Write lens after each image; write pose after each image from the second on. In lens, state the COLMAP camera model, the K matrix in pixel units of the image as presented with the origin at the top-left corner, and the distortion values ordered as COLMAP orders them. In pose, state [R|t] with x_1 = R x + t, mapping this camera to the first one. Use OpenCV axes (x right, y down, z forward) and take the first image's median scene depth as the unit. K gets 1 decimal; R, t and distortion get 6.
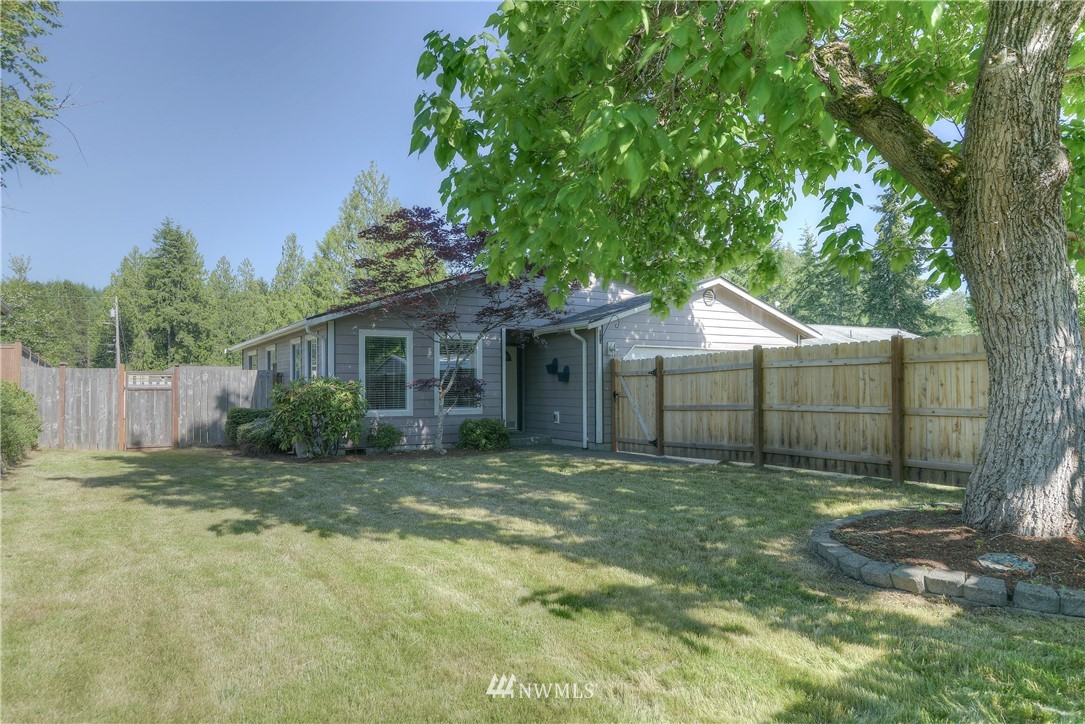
lens RADIAL K [[674.8, 0, 542.5], [0, 674.8, 362.0], [0, 0, 1]] dist [0.001541, -0.000669]
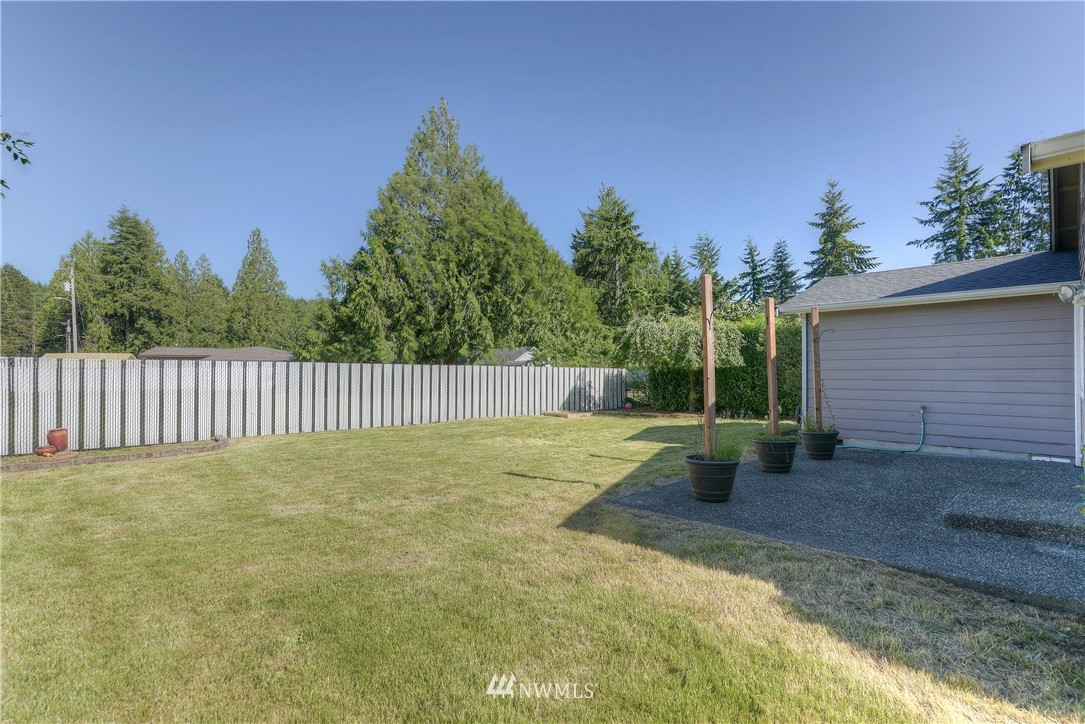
lens RADIAL K [[511.9, 0, 542.5], [0, 511.9, 362.0], [0, 0, 1]] dist [0.000090, -0.000075]
pose [[0.981868, 0.008833, 0.189358, -0.089649], [-0.011593, 0.999842, 0.013471, 0.003913], [-0.189209, -0.015422, 0.981816, 0.132949]]
